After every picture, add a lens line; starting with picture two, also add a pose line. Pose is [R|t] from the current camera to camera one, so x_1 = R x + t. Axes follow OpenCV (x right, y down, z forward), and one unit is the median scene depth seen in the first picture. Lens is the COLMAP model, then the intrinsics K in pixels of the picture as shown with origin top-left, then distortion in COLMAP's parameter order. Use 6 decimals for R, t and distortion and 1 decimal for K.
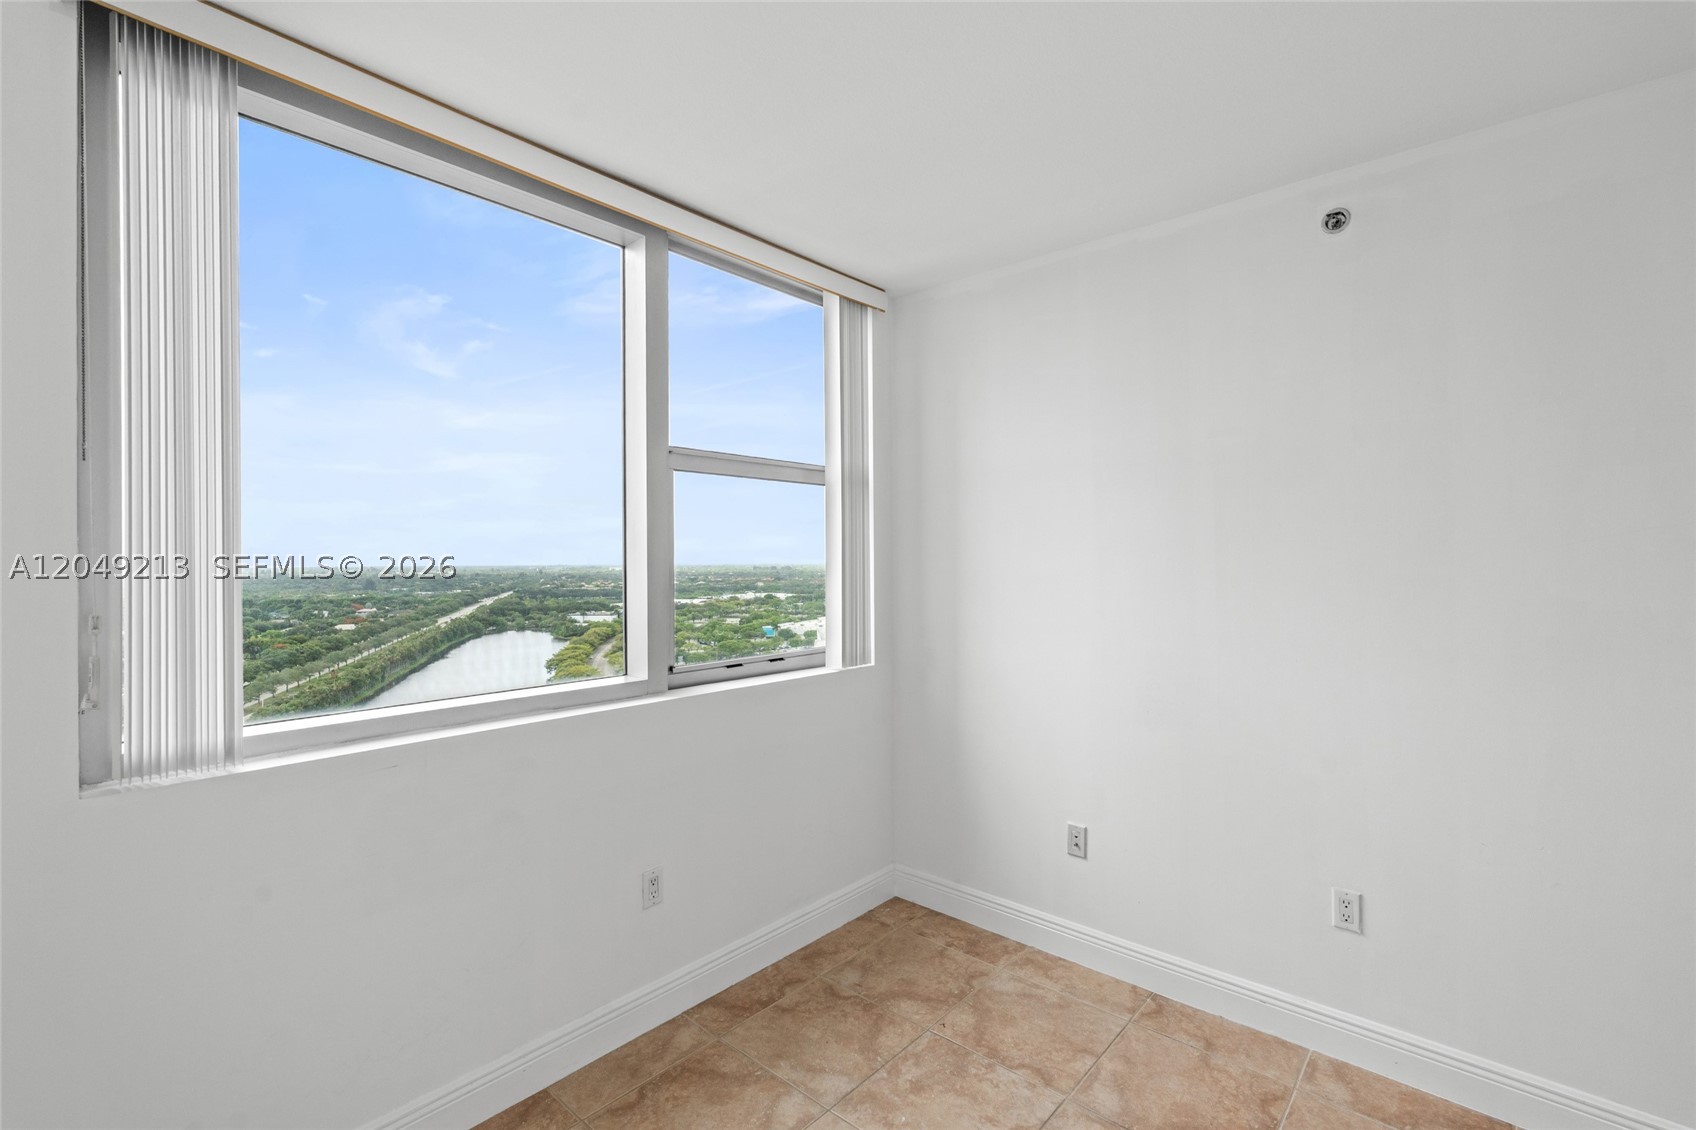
lens RADIAL K [[752.4, 0, 840.7], [0, 752.4, 538.8], [0, 0, 1]] dist [-0.003539, 0.000666]
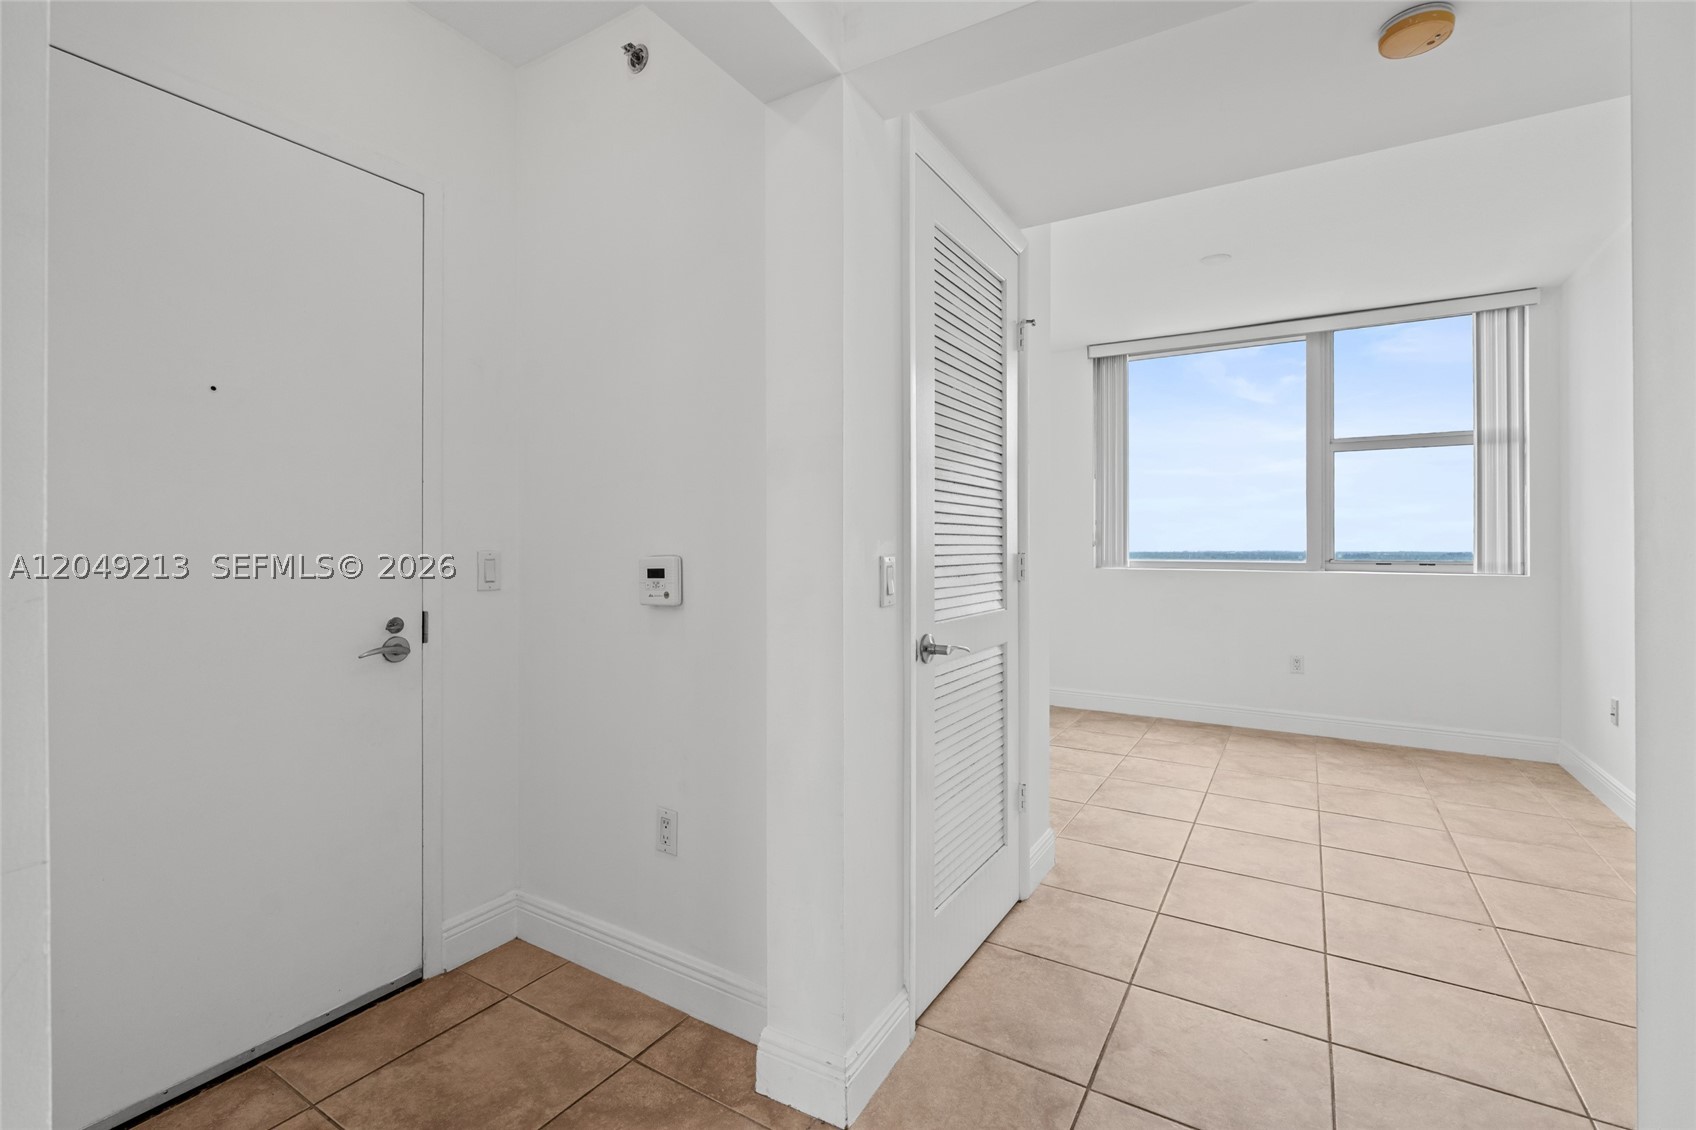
lens RADIAL K [[752.4, 0, 840.7], [0, 752.4, 538.8], [0, 0, 1]] dist [-0.003539, 0.000666]
pose [[0.164042, -0.003626, -0.986447, 1.450469], [0.016335, 0.999866, -0.000959, 0.105894], [0.986318, -0.015956, 0.164079, -0.496108]]
